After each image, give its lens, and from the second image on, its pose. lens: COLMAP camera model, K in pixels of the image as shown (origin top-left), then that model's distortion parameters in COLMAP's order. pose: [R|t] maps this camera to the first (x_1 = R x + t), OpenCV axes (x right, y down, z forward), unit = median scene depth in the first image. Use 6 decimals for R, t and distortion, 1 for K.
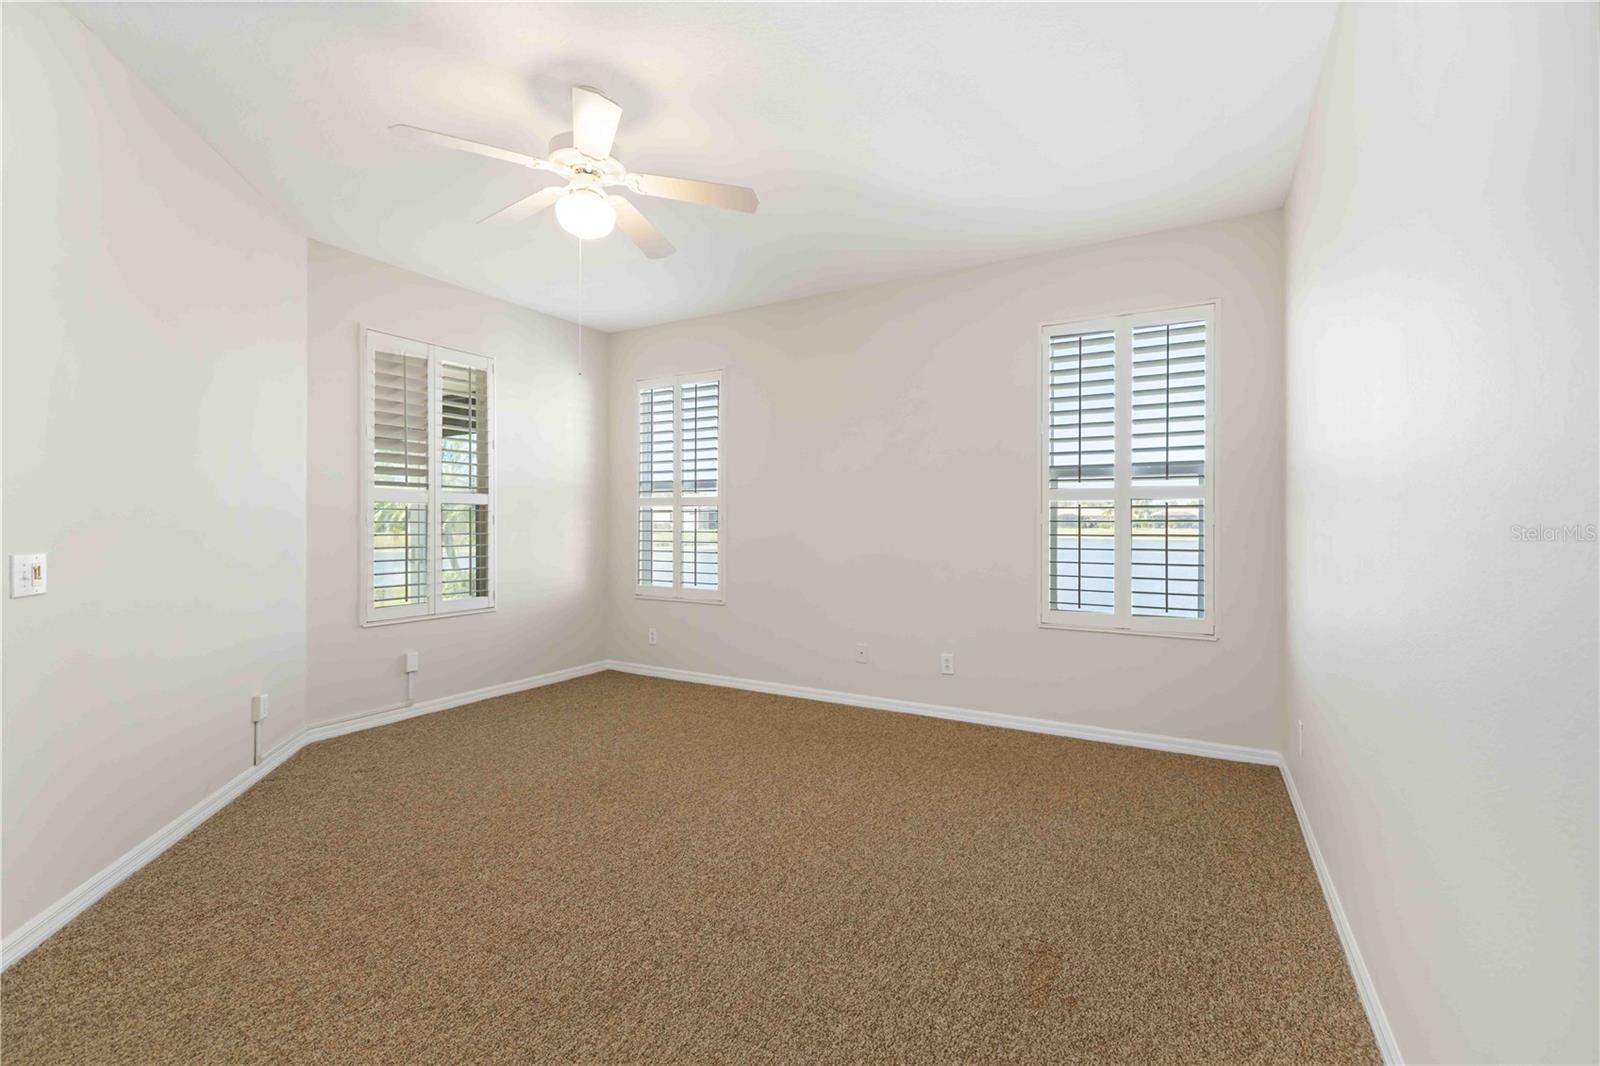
lens RADIAL K [[684.7, 0, 799.1], [0, 684.7, 525.8], [0, 0, 1]] dist [-0.000339, 0.000038]
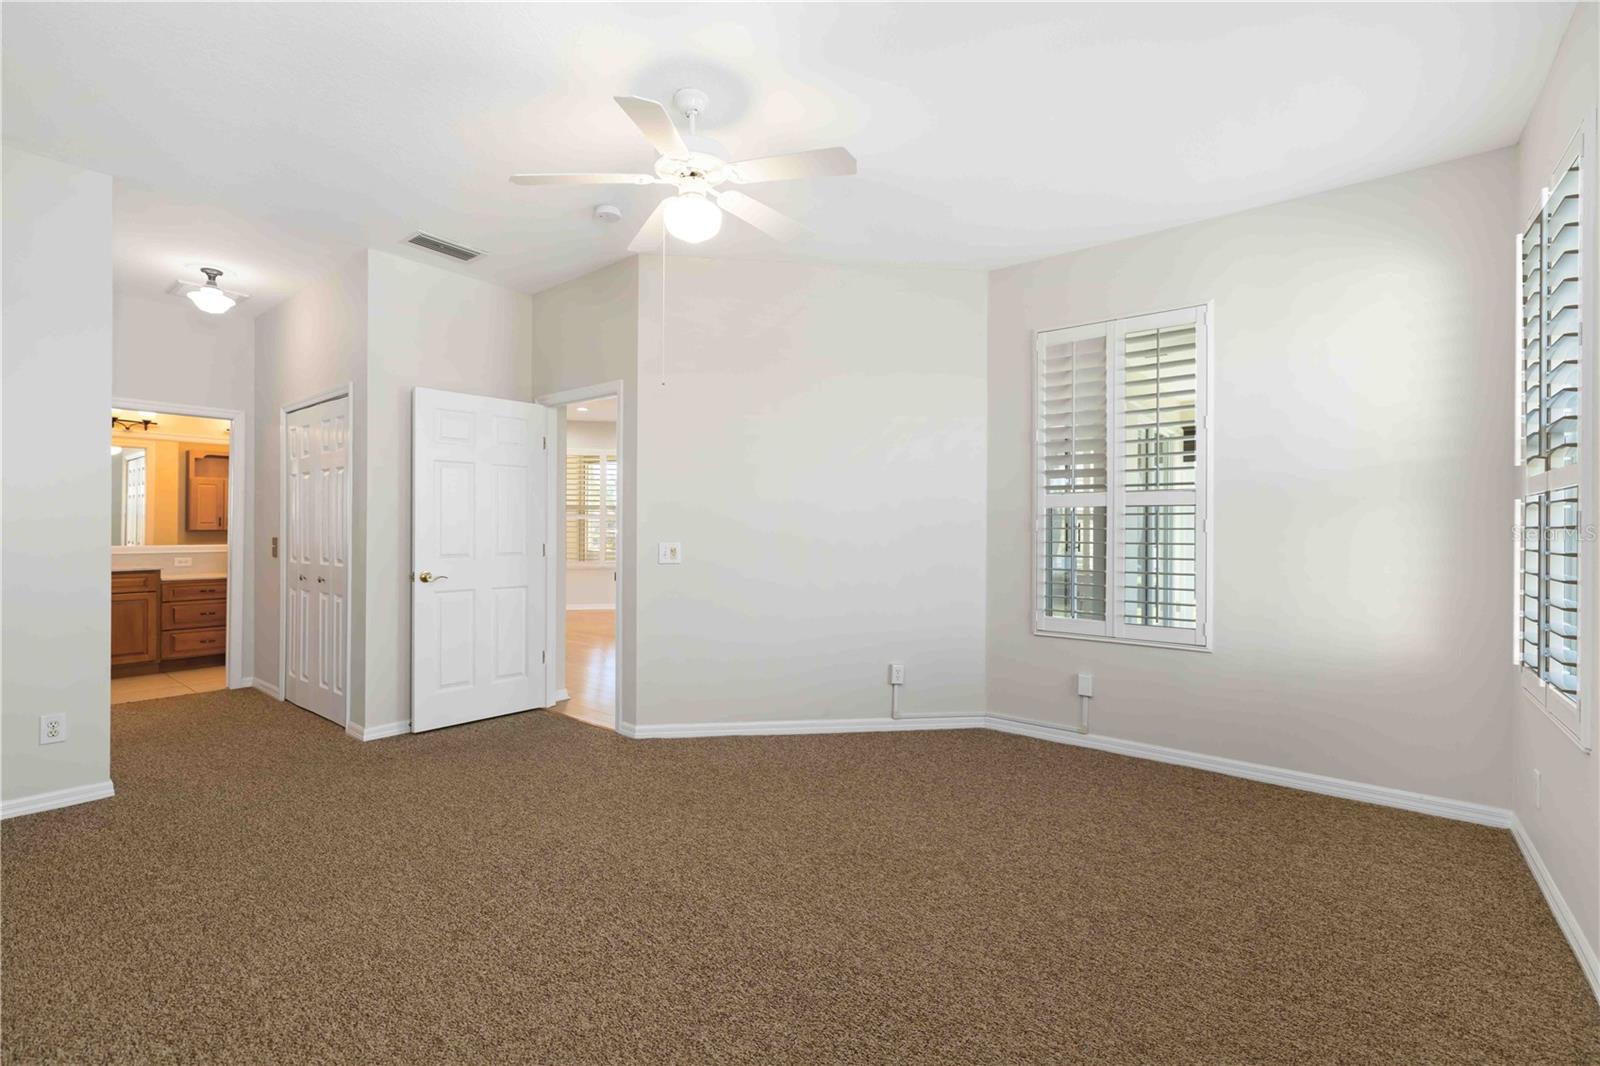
lens RADIAL K [[706.2, 0, 793.8], [0, 706.2, 520.4], [0, 0, 1]] dist [0.001253, 0.000307]
pose [[-0.150707, -0.010567, -0.988522, 0.507731], [-0.007994, 0.999923, -0.009470, -0.004456], [0.988546, 0.006475, -0.150780, 0.958173]]
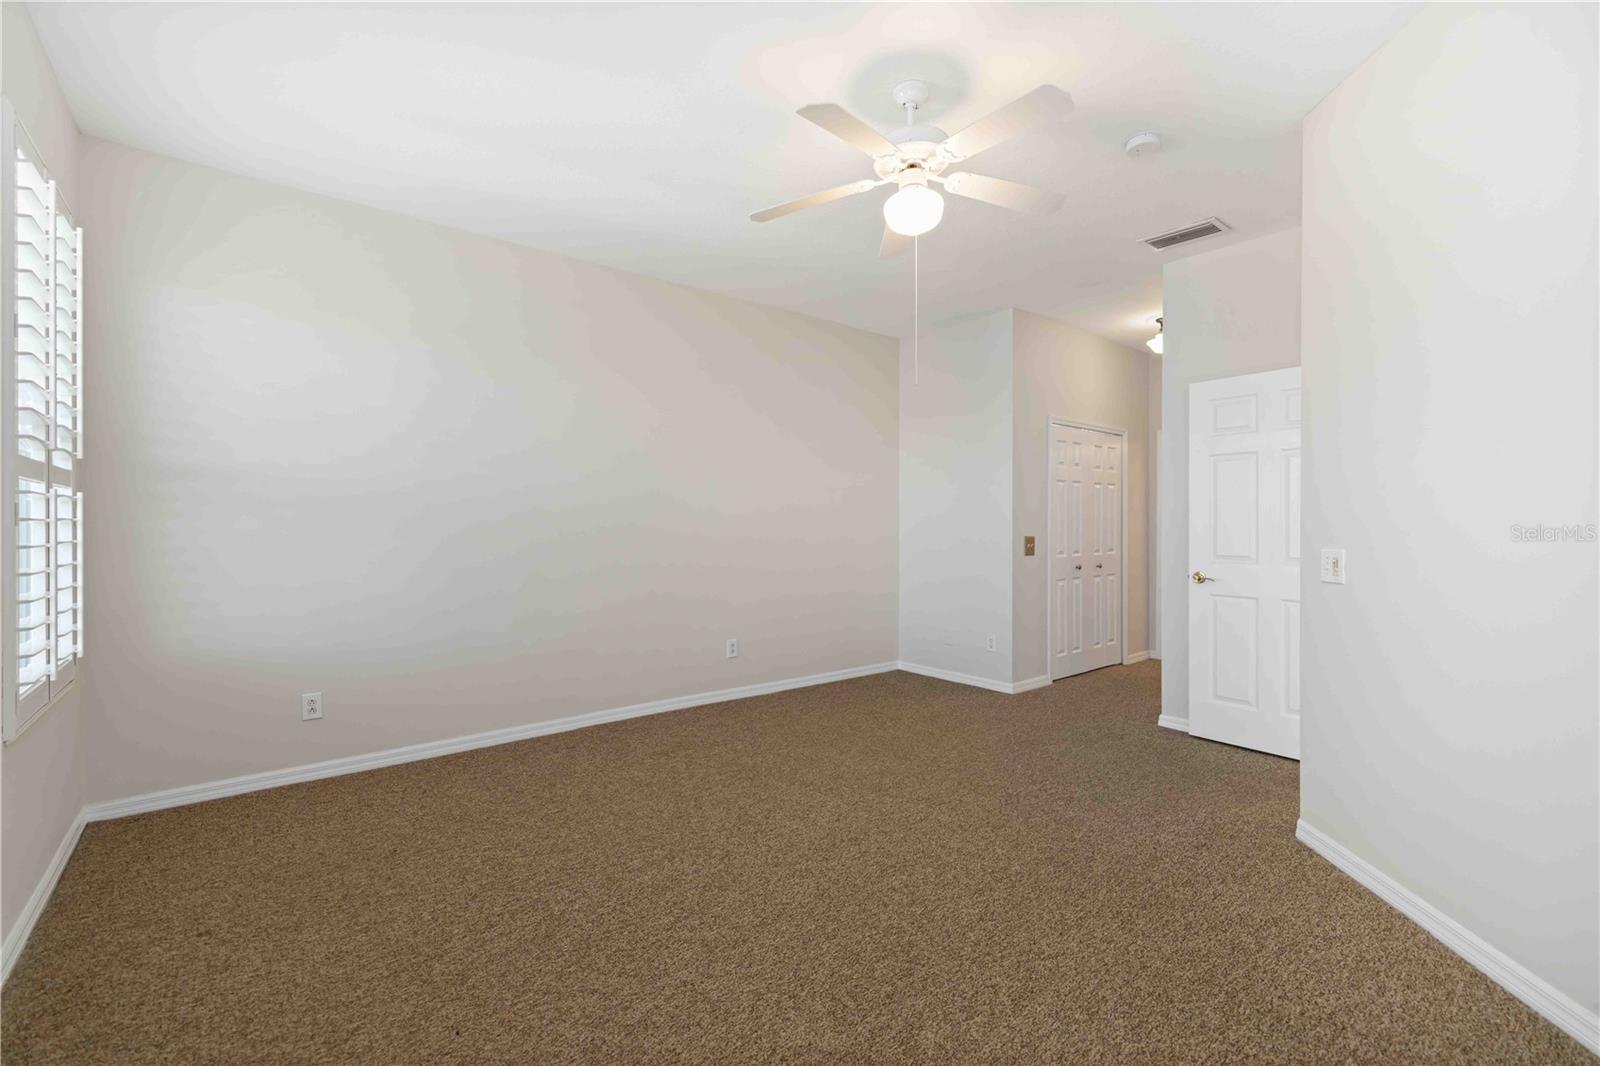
lens RADIAL K [[706.2, 0, 793.8], [0, 706.2, 520.4], [0, 0, 1]] dist [0.001253, 0.000307]
pose [[-0.928555, 0.000708, 0.371193, -0.390206], [-0.000248, 0.999997, -0.002528, -0.005424], [-0.371194, -0.002439, -0.928552, 1.476229]]
